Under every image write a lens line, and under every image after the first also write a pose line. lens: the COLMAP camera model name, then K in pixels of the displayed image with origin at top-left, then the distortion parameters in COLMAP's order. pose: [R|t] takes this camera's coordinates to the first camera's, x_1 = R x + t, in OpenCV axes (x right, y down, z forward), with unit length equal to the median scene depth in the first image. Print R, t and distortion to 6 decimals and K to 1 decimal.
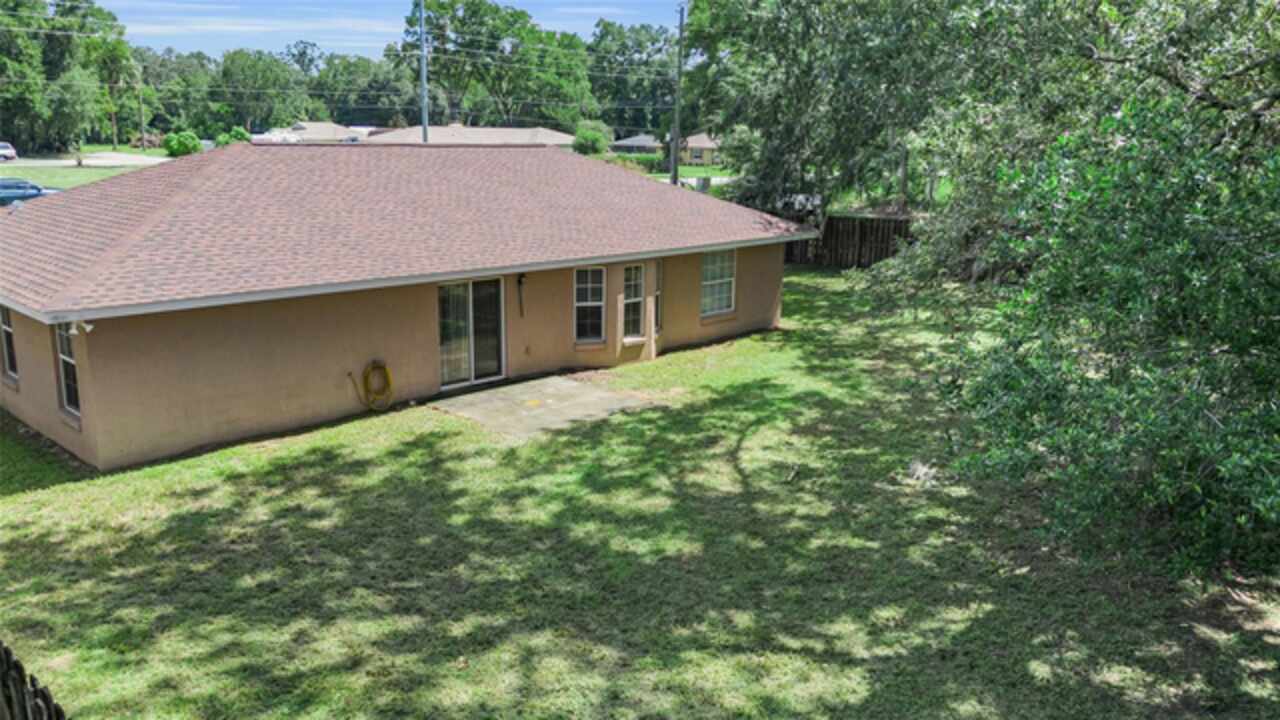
lens RADIAL K [[1006.1, 0, 641.3], [0, 1006.1, 422.5], [0, 0, 1]] dist [0.064117, -0.141097]
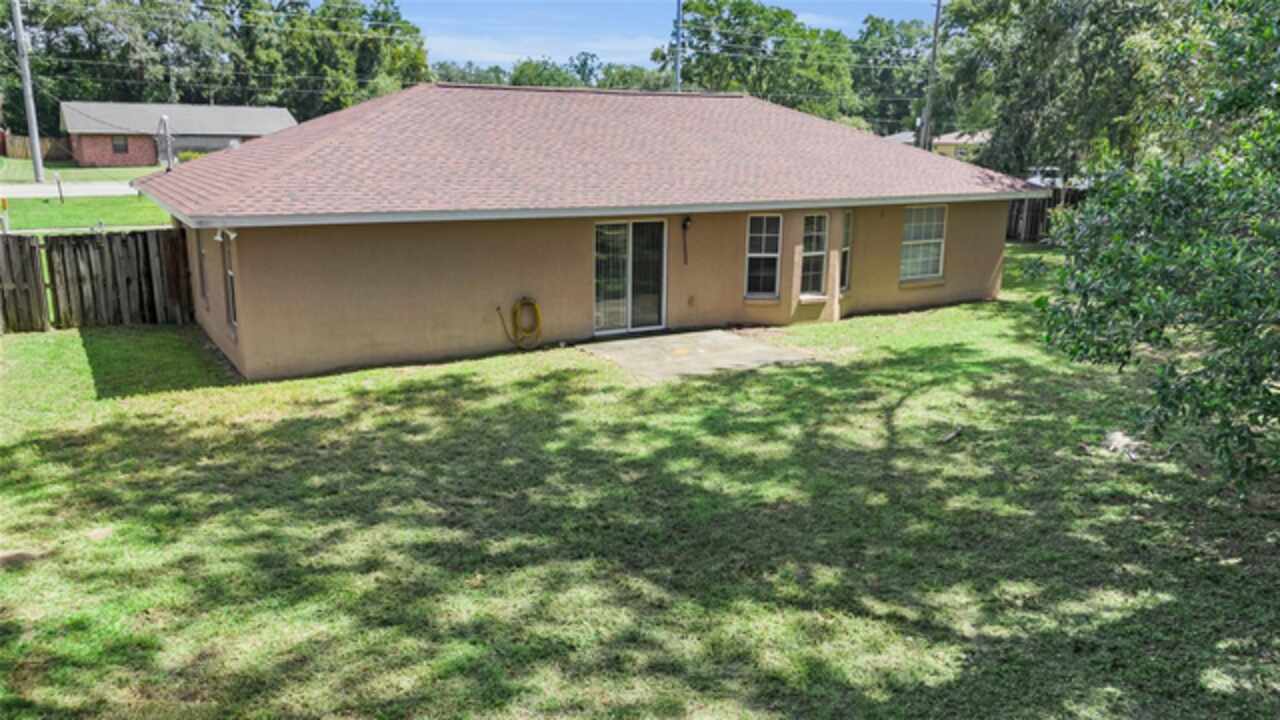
lens RADIAL K [[953.8, 0, 644.0], [0, 953.8, 417.4], [0, 0, 1]] dist [0.115374, -0.224388]
pose [[0.957239, 0.064198, -0.282086, 0.128183], [-0.071361, 0.997335, -0.015183, 0.066917], [0.280359, 0.034664, 0.959269, 0.153151]]
